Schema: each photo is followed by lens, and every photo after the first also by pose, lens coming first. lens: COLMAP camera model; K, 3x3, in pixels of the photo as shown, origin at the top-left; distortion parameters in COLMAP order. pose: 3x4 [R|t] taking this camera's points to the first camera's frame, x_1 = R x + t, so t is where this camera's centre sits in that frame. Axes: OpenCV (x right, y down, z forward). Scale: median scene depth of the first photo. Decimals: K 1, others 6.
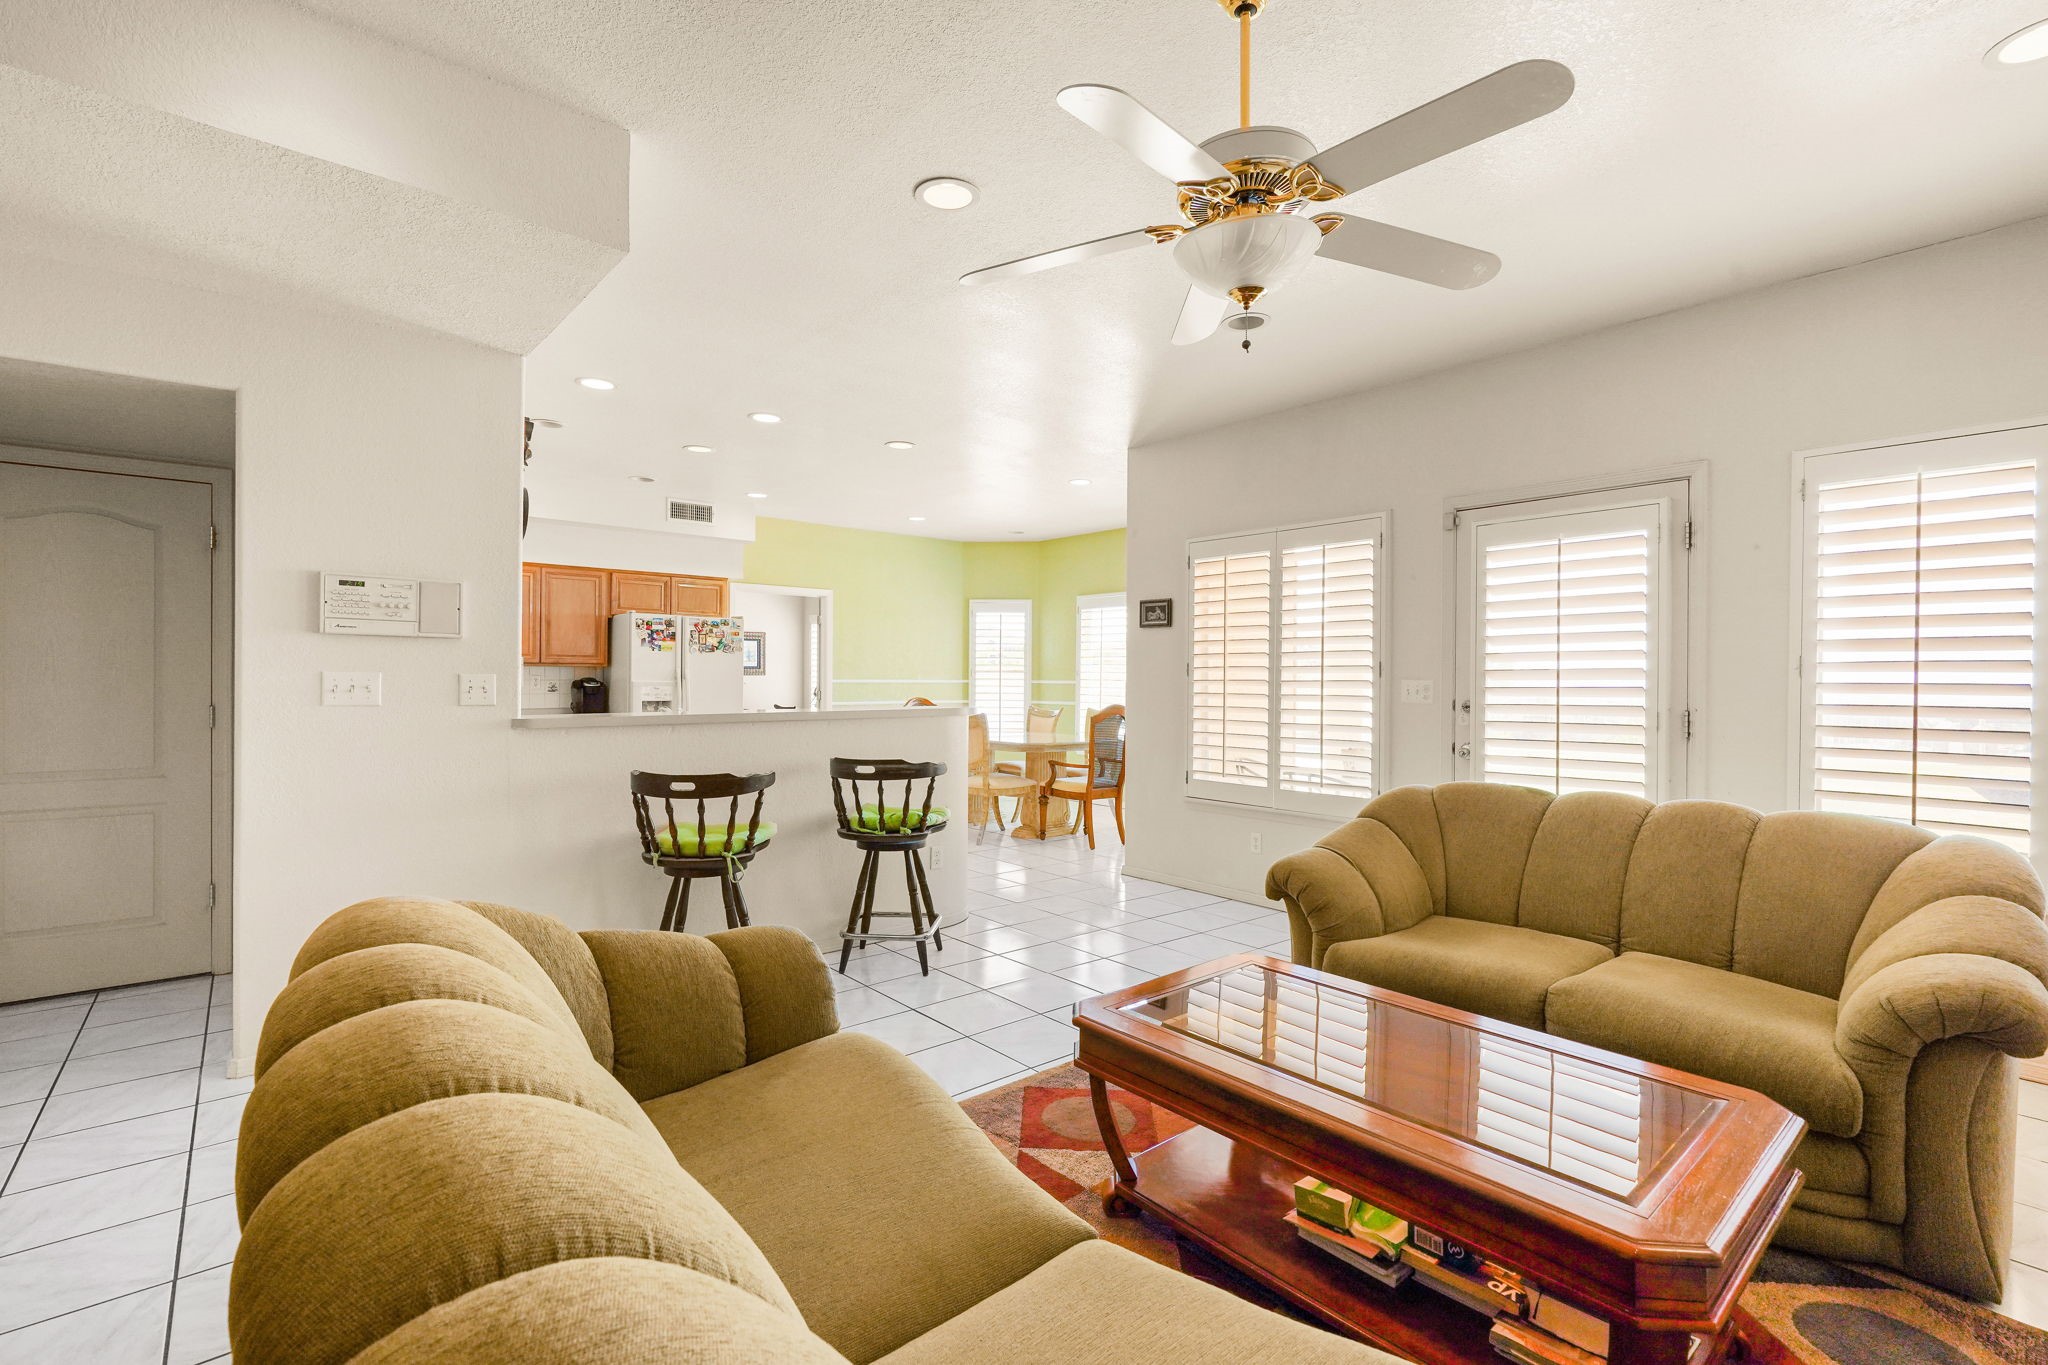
lens RADIAL K [[924.8, 0, 1040.1], [0, 924.8, 690.9], [0, 0, 1]] dist [-0.006389, 0.002504]
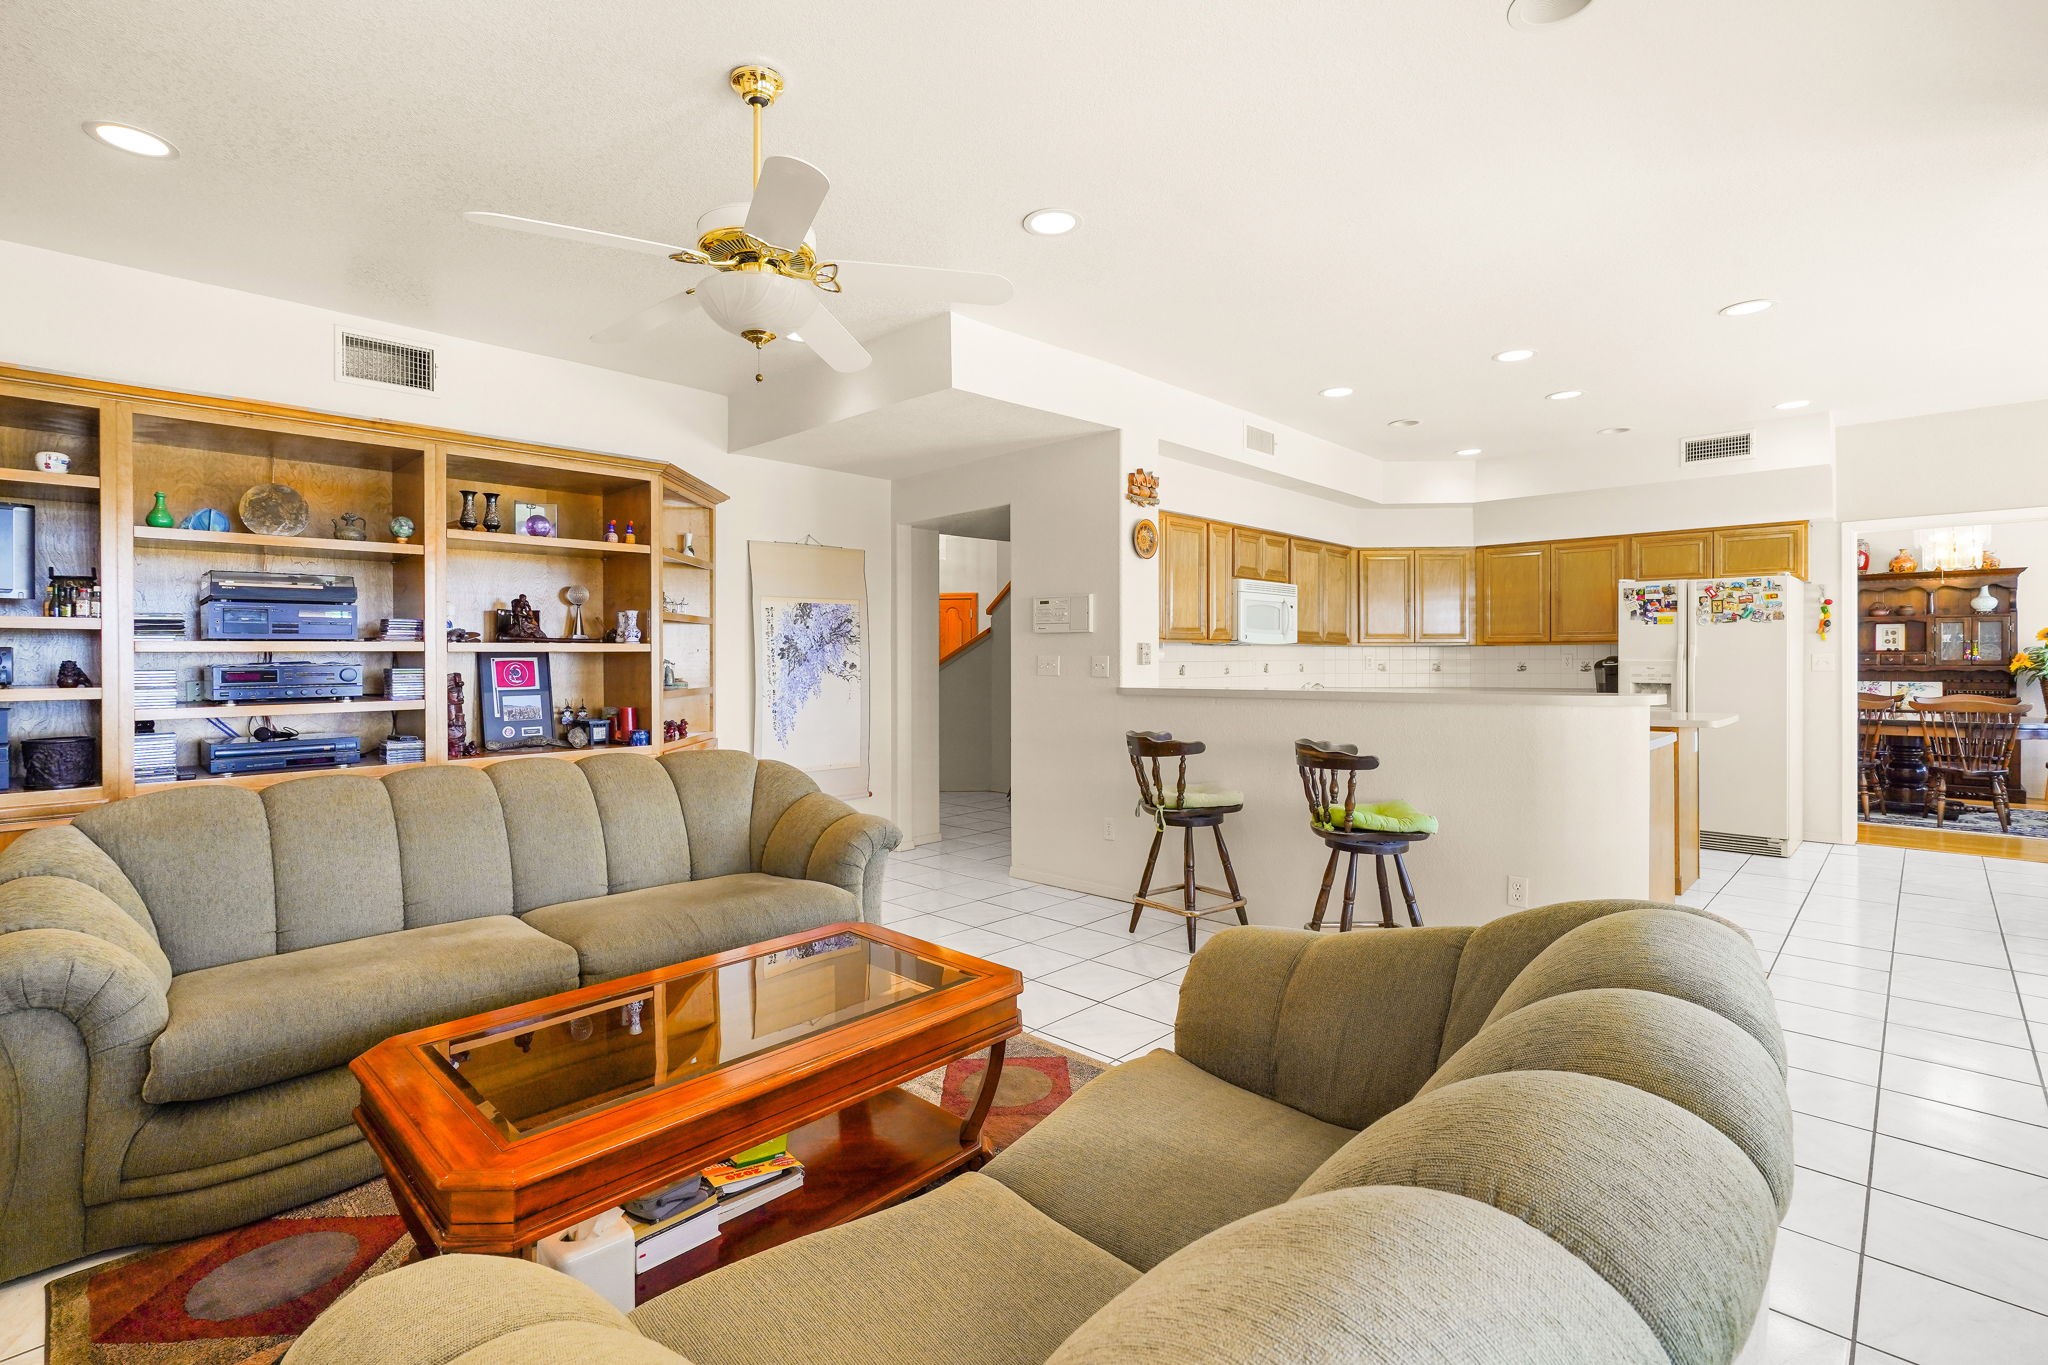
lens RADIAL K [[924.8, 0, 1027.0], [0, 924.8, 662.7], [0, 0, 1]] dist [-0.006389, 0.002504]
pose [[0.085242, 0.006027, -0.996342, 0.383454], [-0.009941, 0.999937, 0.005199, -0.006714], [0.996311, 0.009461, 0.085297, 0.355259]]
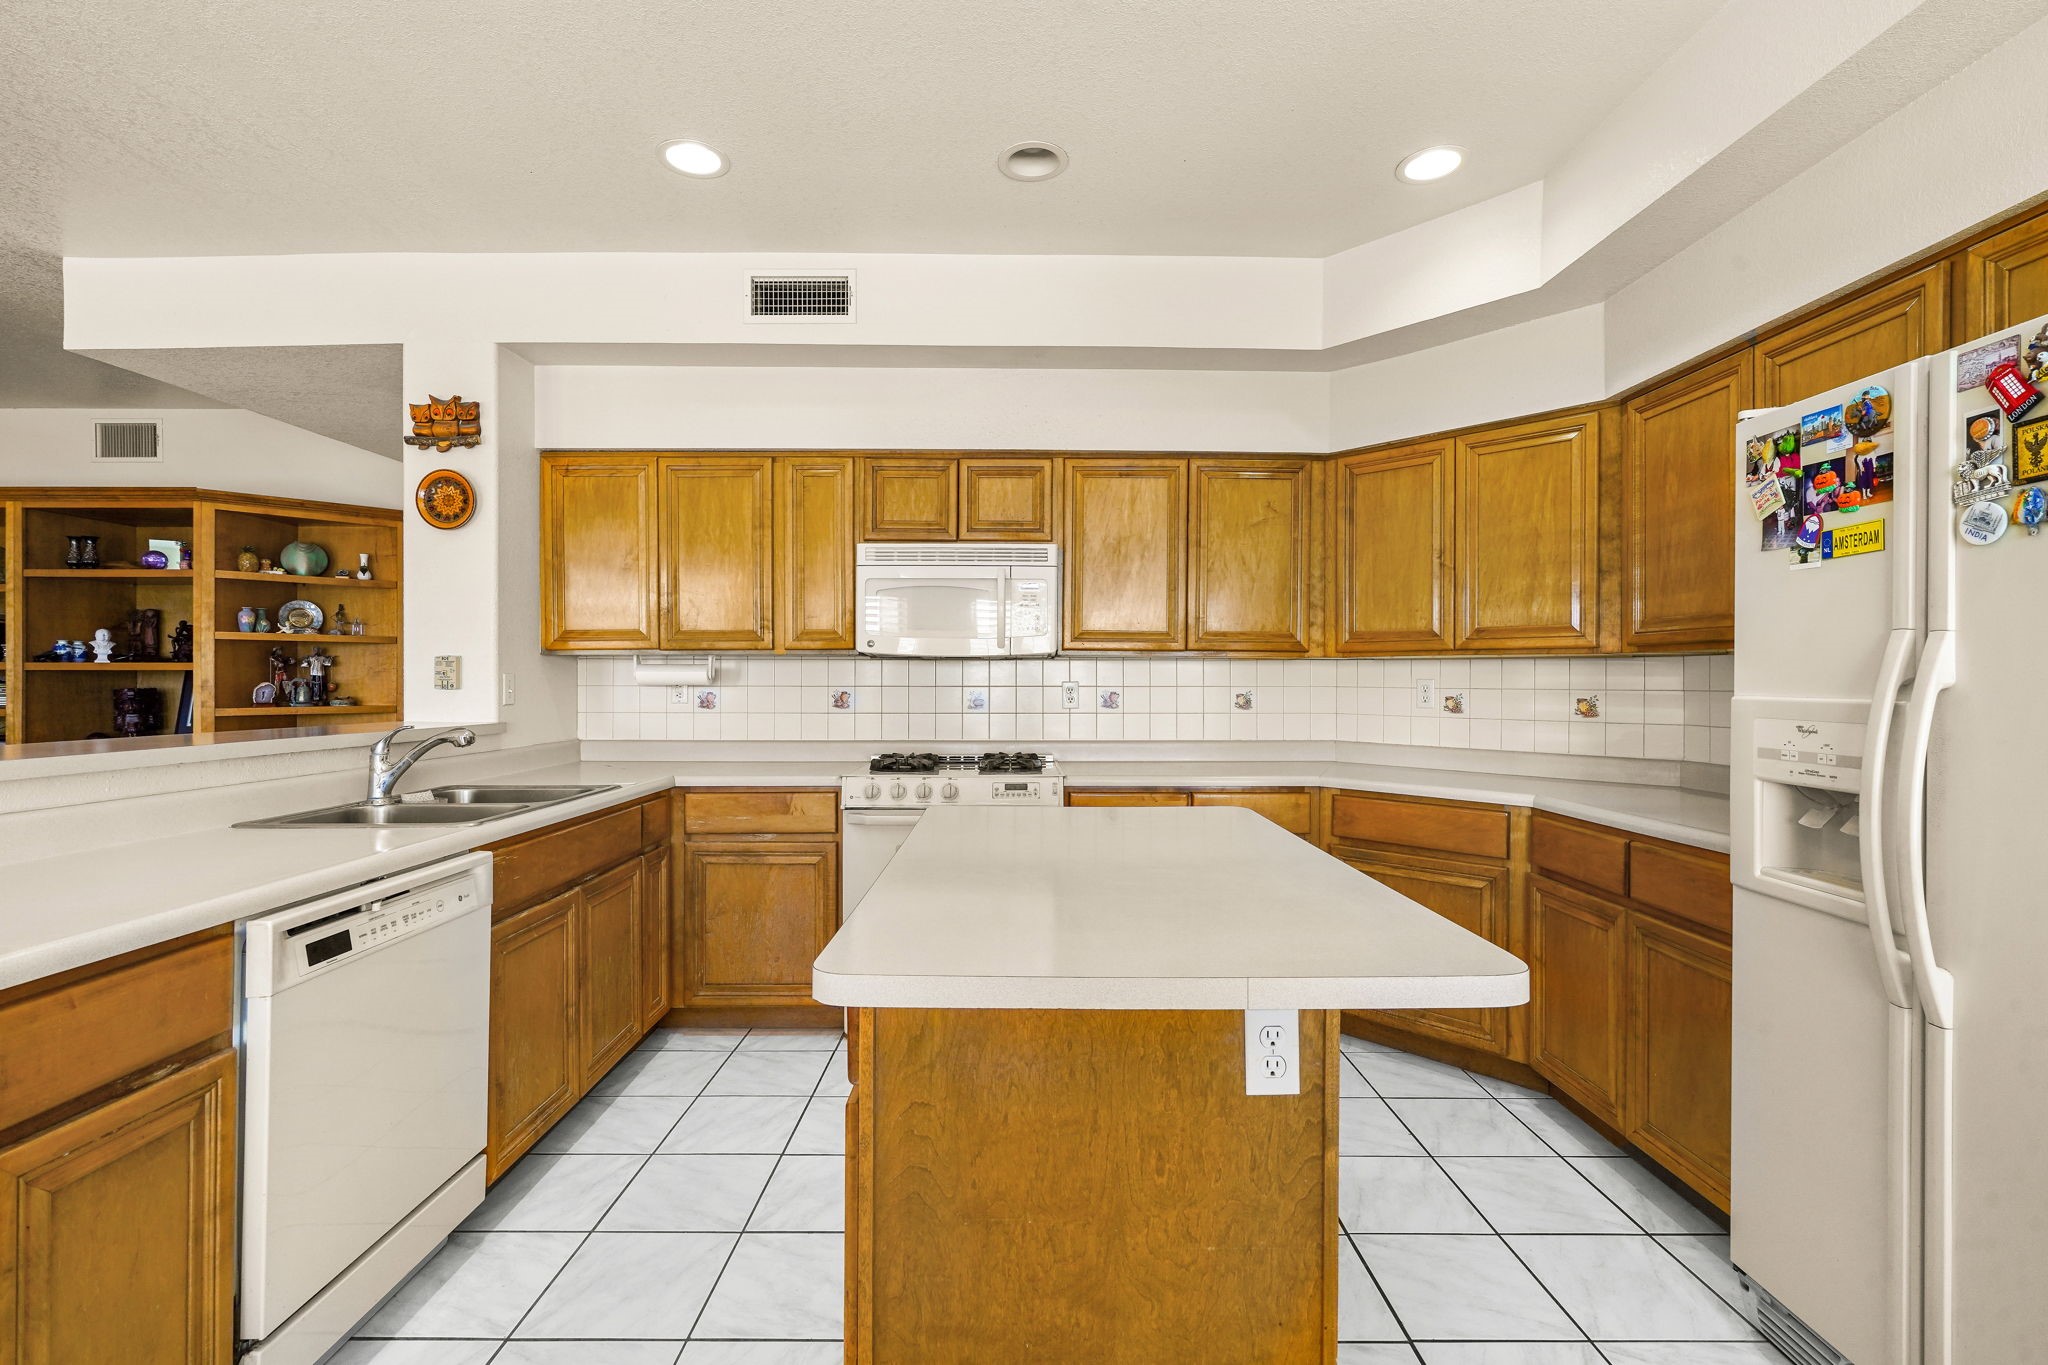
lens RADIAL K [[924.8, 0, 1025.4], [0, 924.8, 681.5], [0, 0, 1]] dist [-0.006389, 0.002504]
pose [[-0.651468, -0.000022, -0.758676, -0.124791], [-0.012612, 0.999862, 0.010800, -0.014578], [0.758571, 0.016604, -0.651378, 1.001609]]
